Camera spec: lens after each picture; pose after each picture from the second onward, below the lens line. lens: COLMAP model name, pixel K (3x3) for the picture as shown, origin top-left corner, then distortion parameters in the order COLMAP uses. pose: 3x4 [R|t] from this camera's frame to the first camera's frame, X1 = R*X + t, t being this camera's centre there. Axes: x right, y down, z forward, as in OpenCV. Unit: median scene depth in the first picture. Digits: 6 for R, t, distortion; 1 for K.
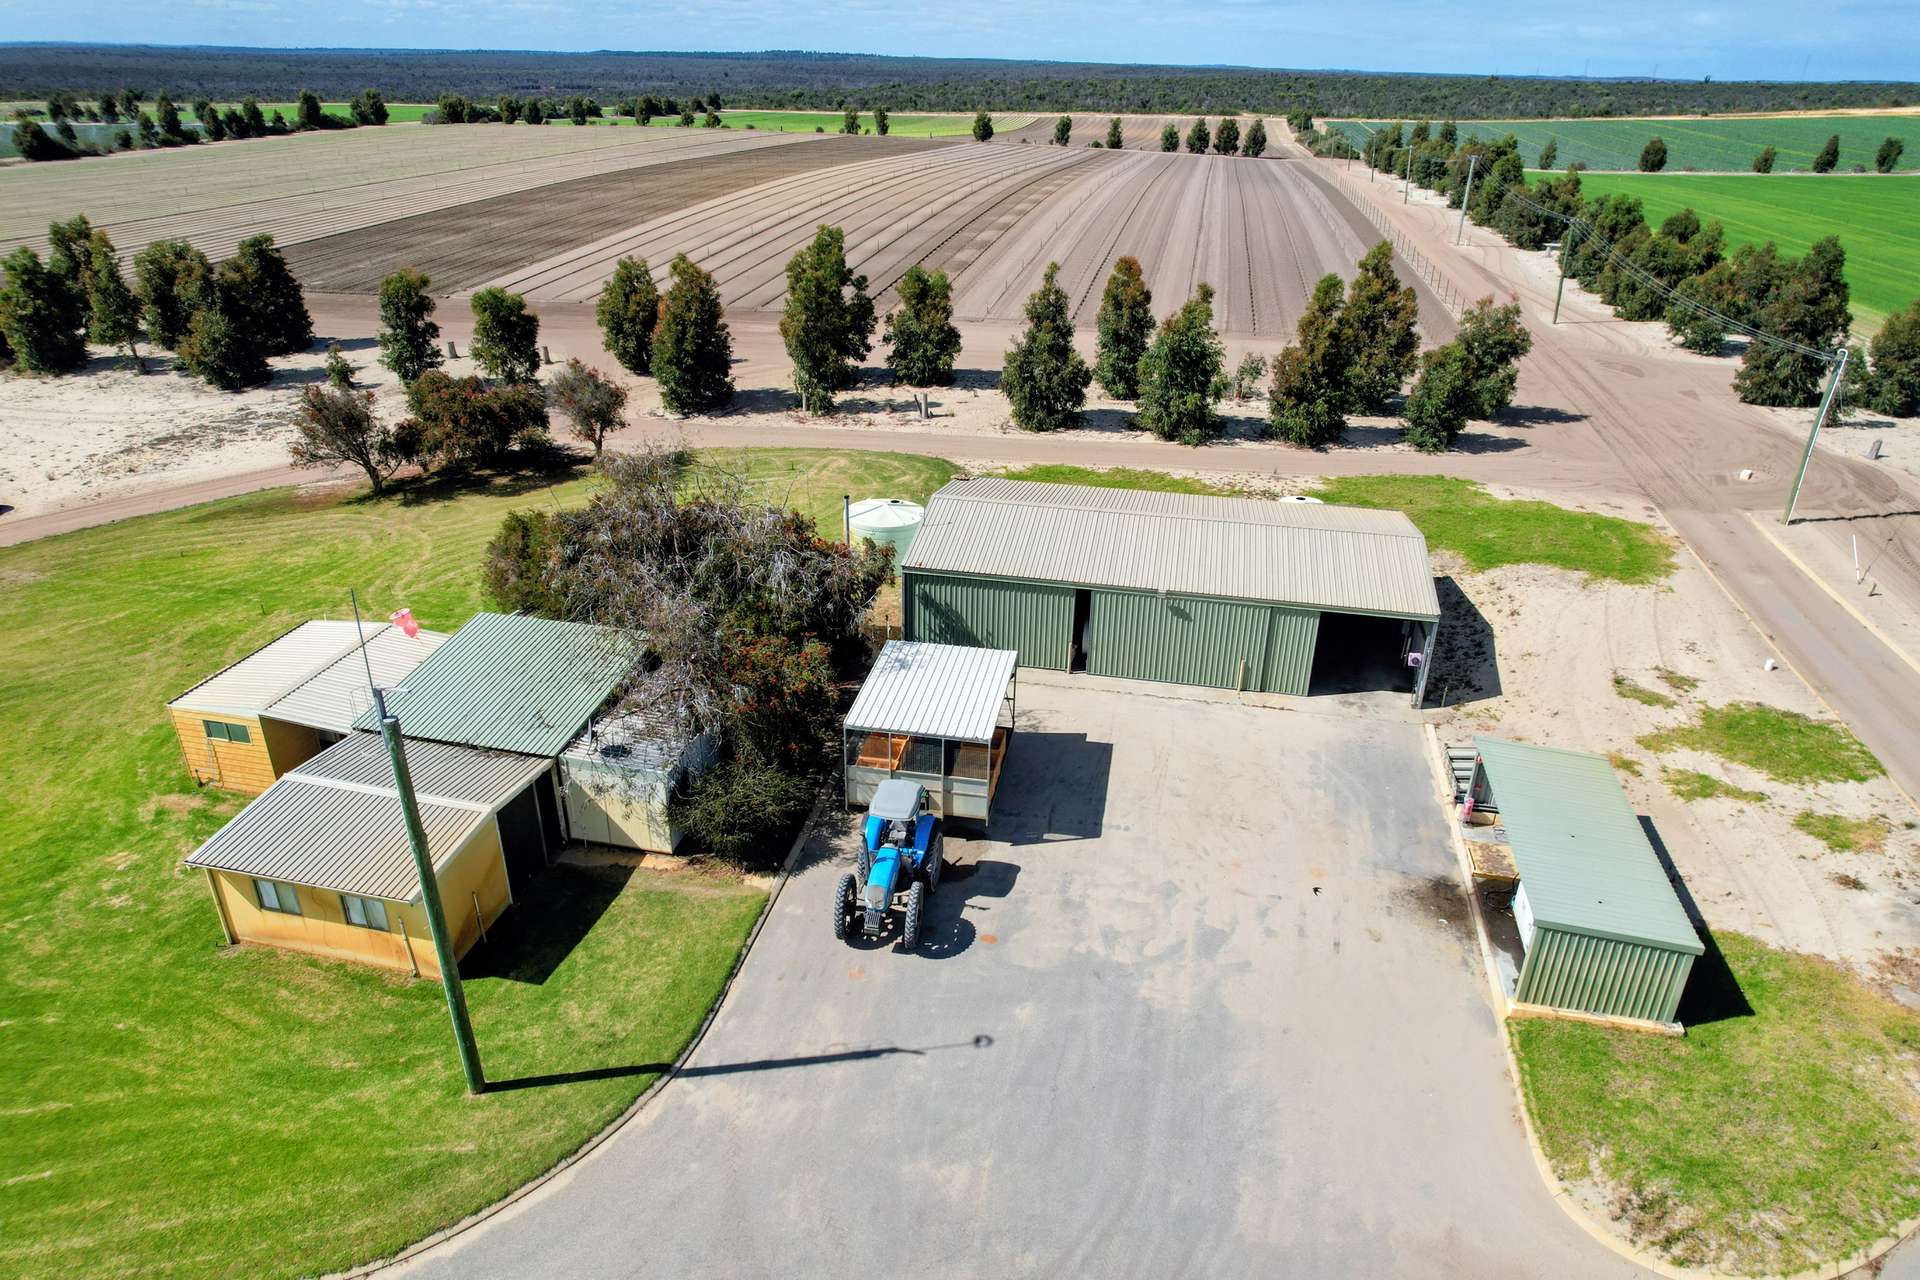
lens RADIAL K [[1242.5, 0, 970.1], [0, 1242.5, 642.3], [0, 0, 1]] dist [-0.071582, 0.059897]
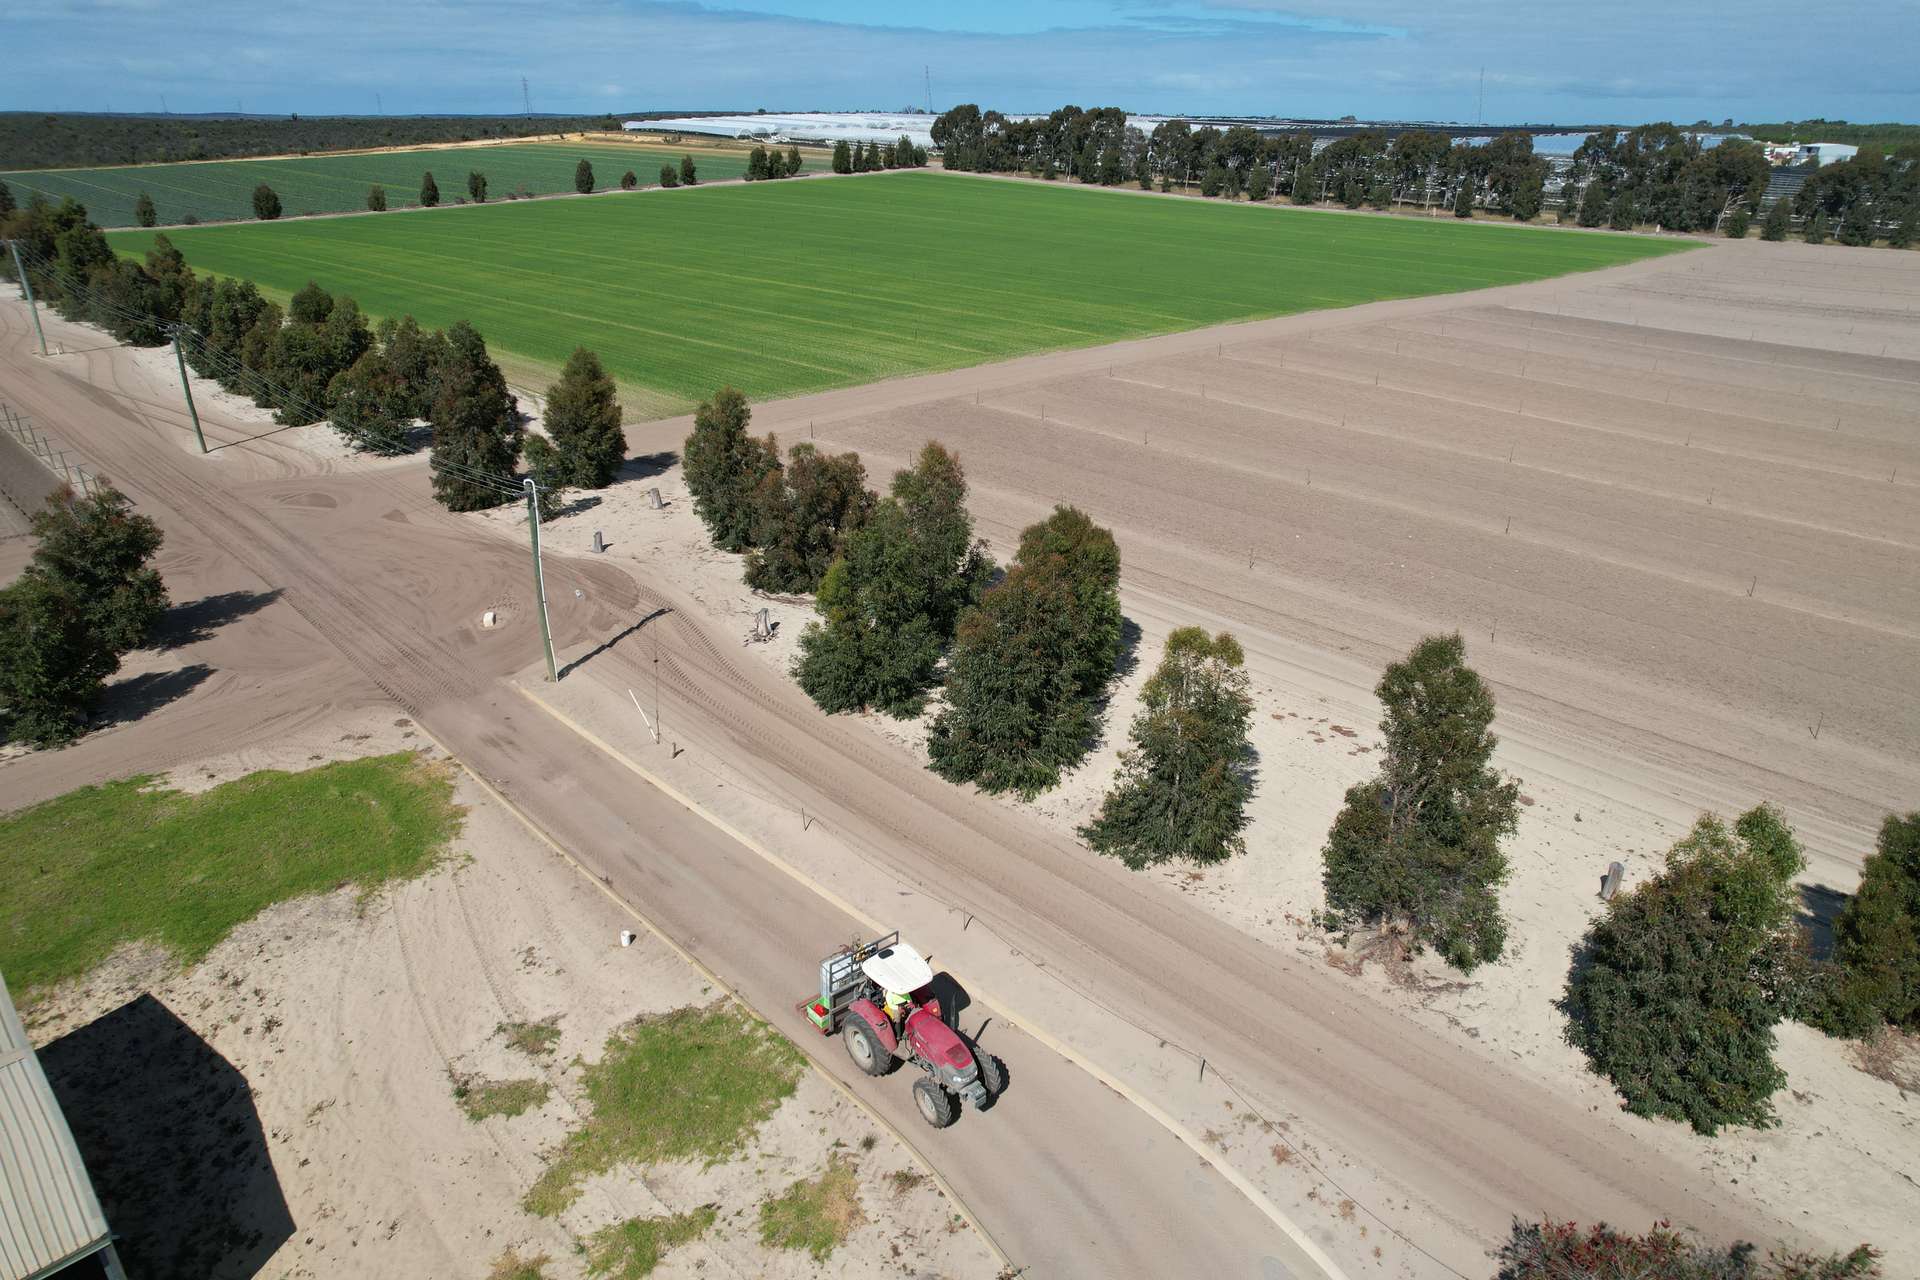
lens RADIAL K [[1243.7, 0, 960.0], [0, 1243.7, 640.0], [0, 0, 1]] dist [-0.105072, 0.108196]
pose [[0.566662, -0.338655, 0.751137, 0.168071], [0.356991, 0.922530, 0.146613, -0.121770], [-0.742598, 0.185069, 0.643660, 0.204095]]
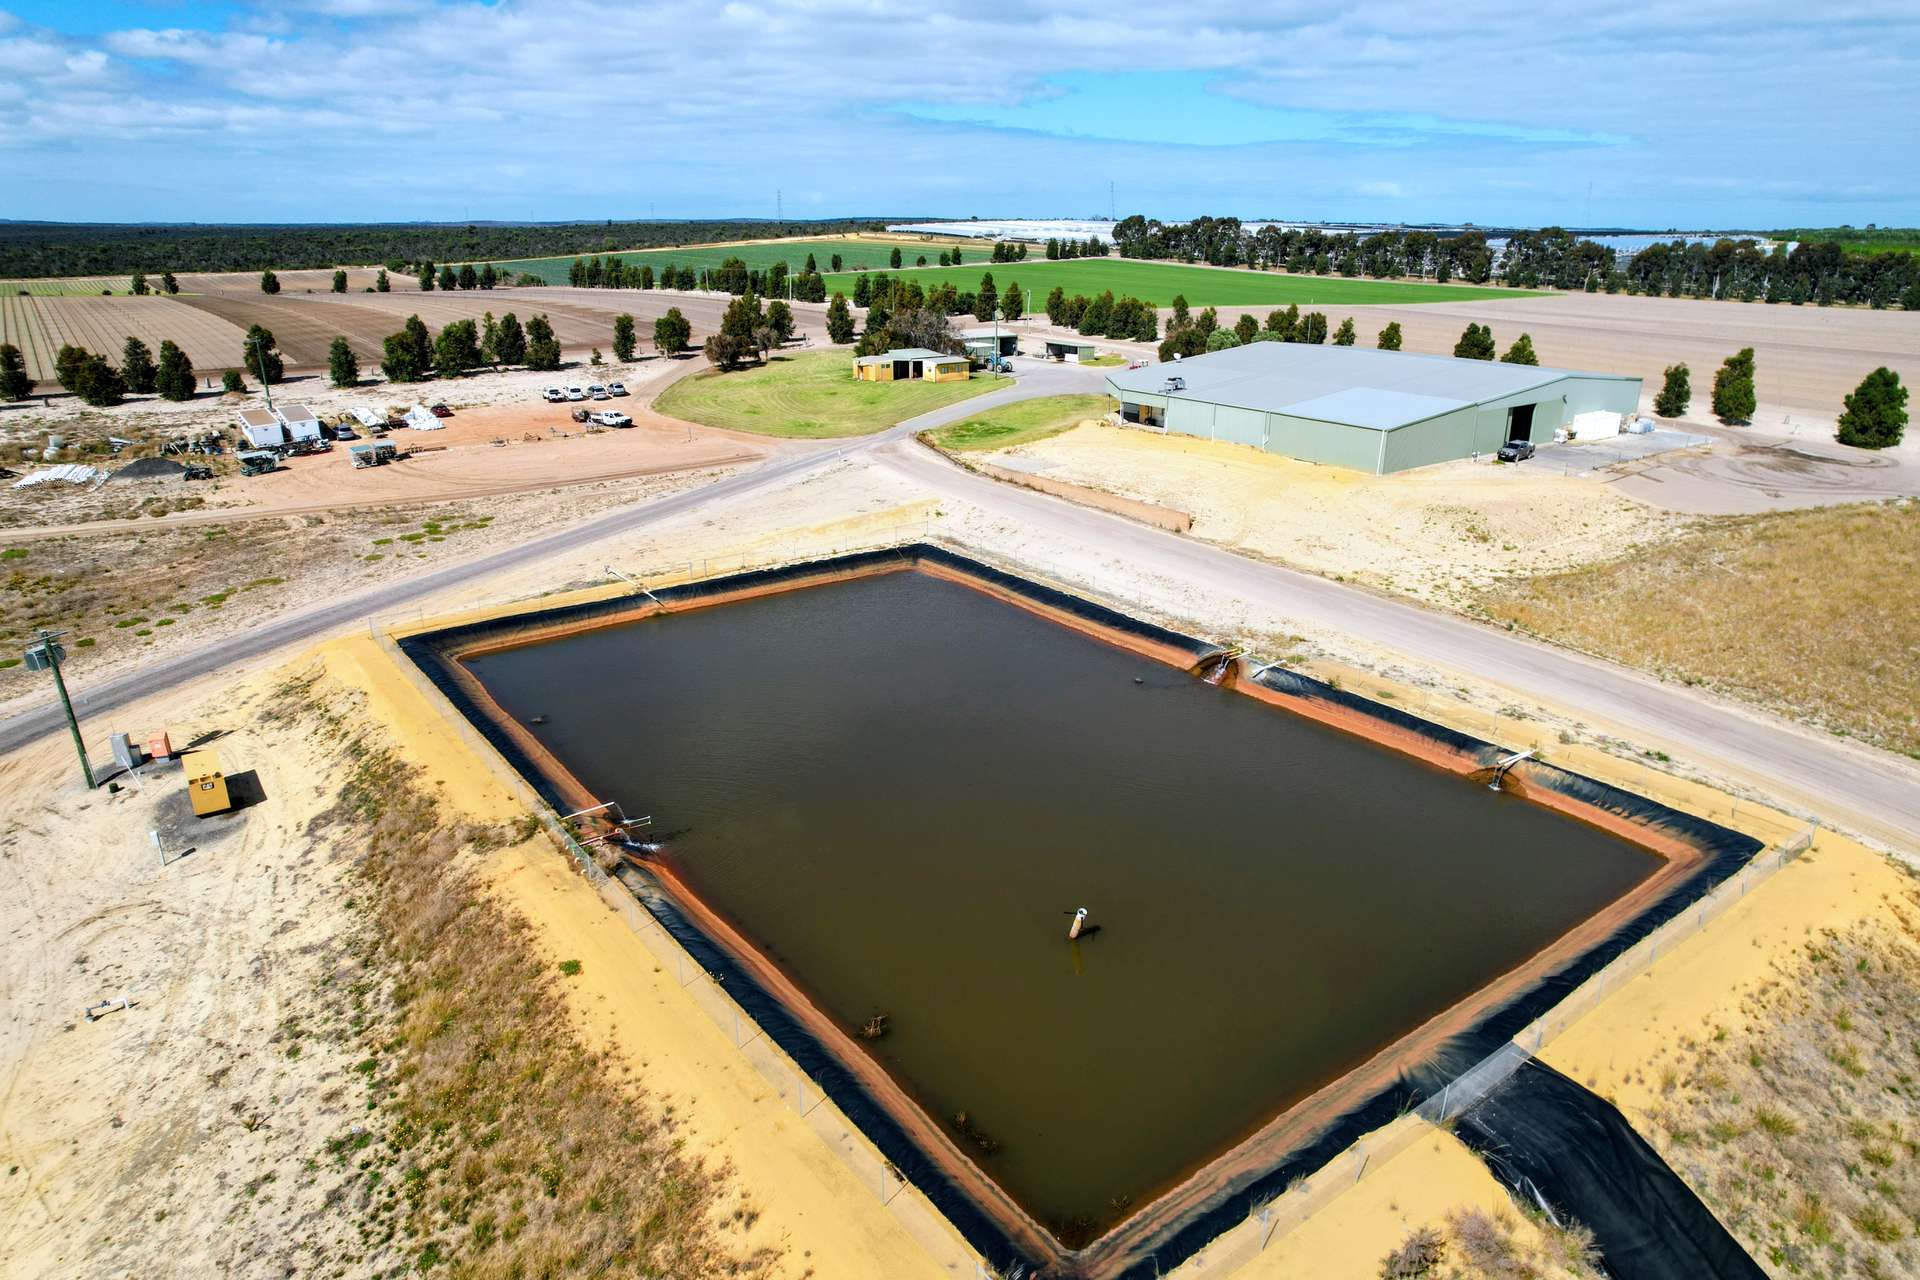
lens RADIAL K [[1242.5, 0, 970.1], [0, 1242.5, 642.3], [0, 0, 1]] dist [-0.071582, 0.059897]
pose [[0.670698, -0.257314, 0.695668, -2.087692], [0.328009, 0.944099, 0.032969, 0.536861], [-0.665263, 0.206073, 0.717607, -1.304587]]
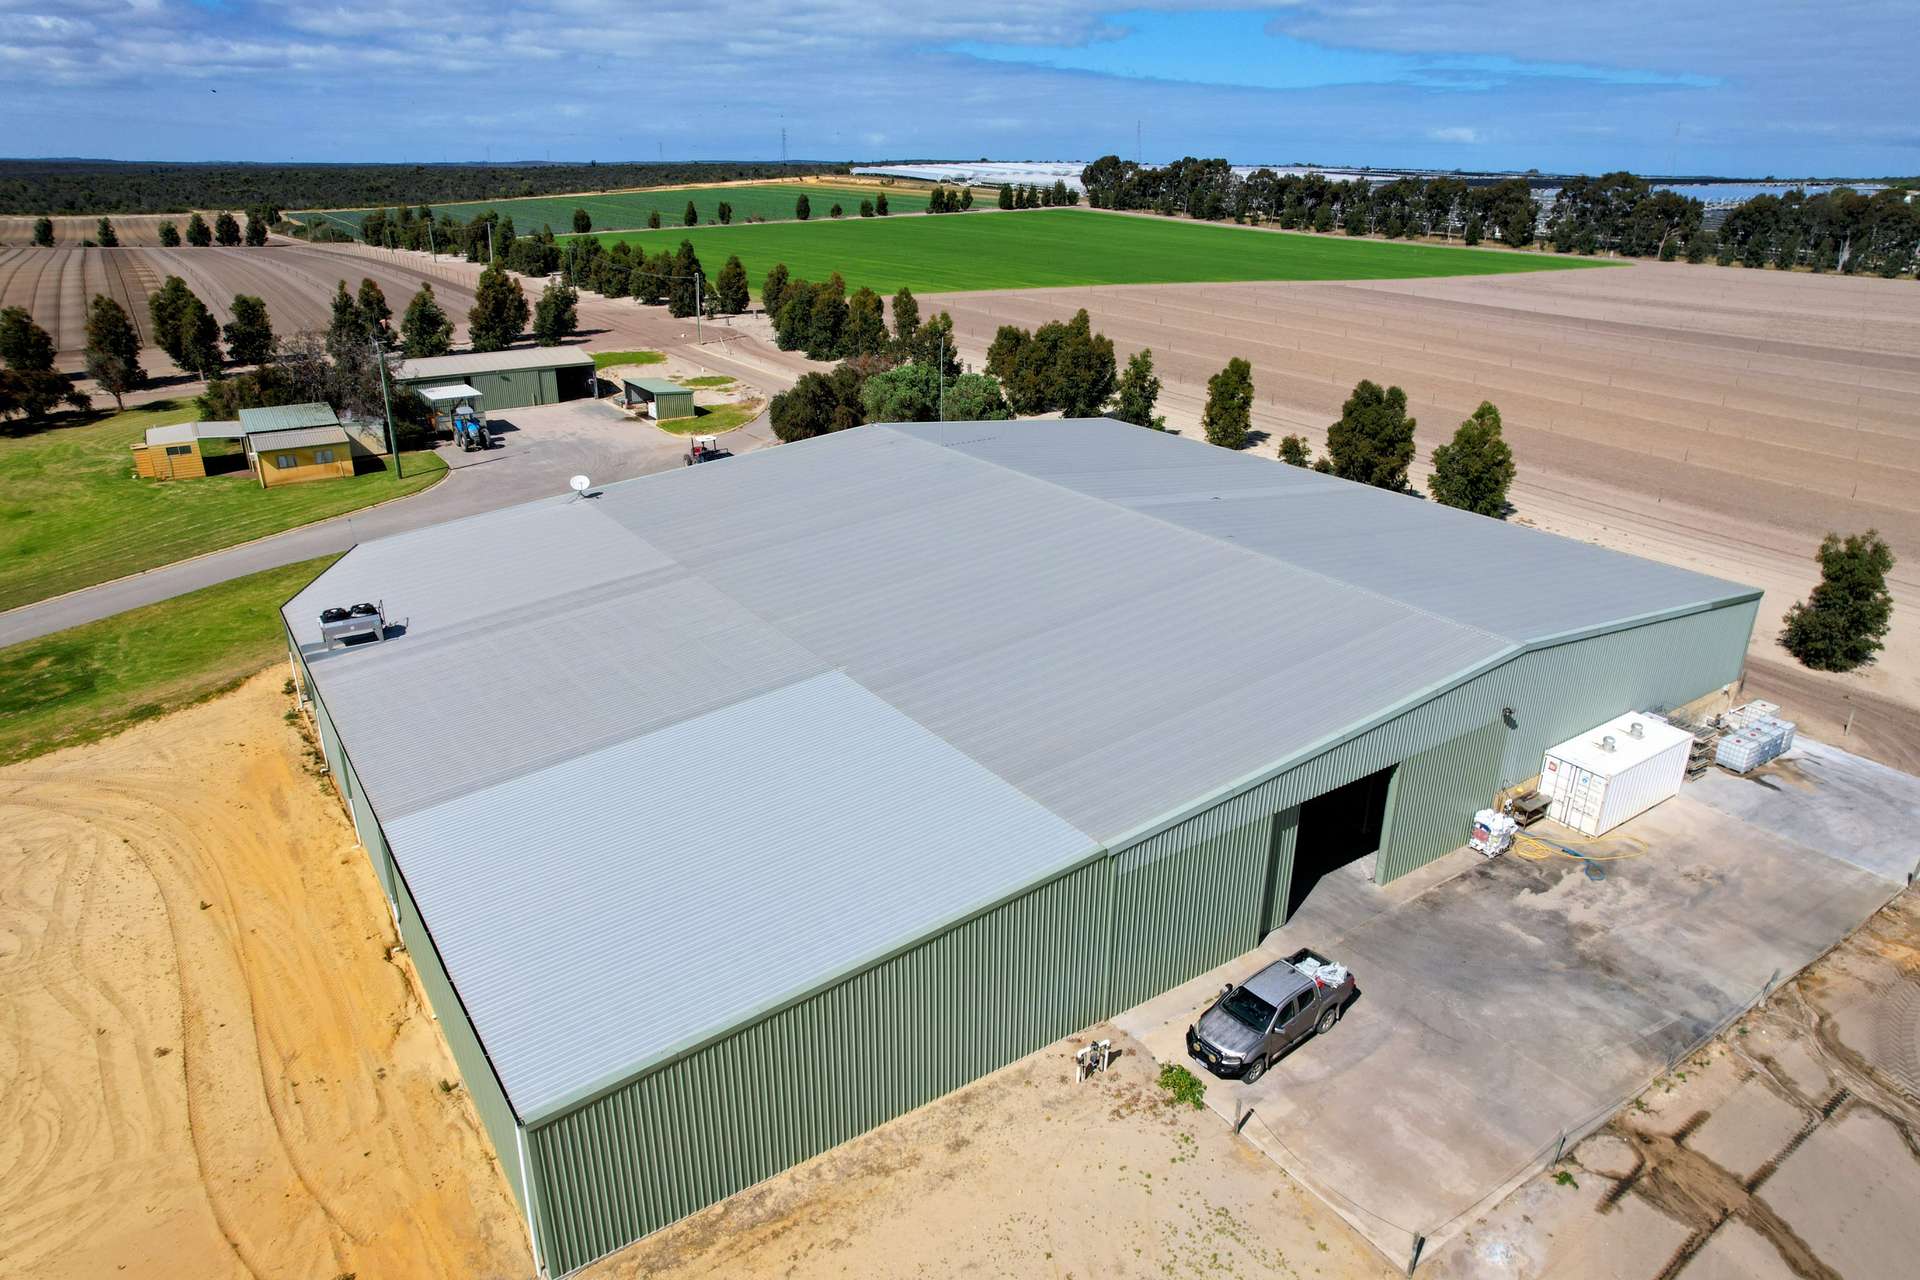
lens RADIAL K [[1234.8, 0, 960.0], [0, 1234.8, 640.0], [0, 0, 1]] dist [-0.075277, 0.065677]
pose [[0.711788, -0.267790, 0.649343, -0.590130], [0.306603, 0.950202, 0.055777, 0.395332], [-0.631943, 0.159389, 0.758448, -0.907474]]
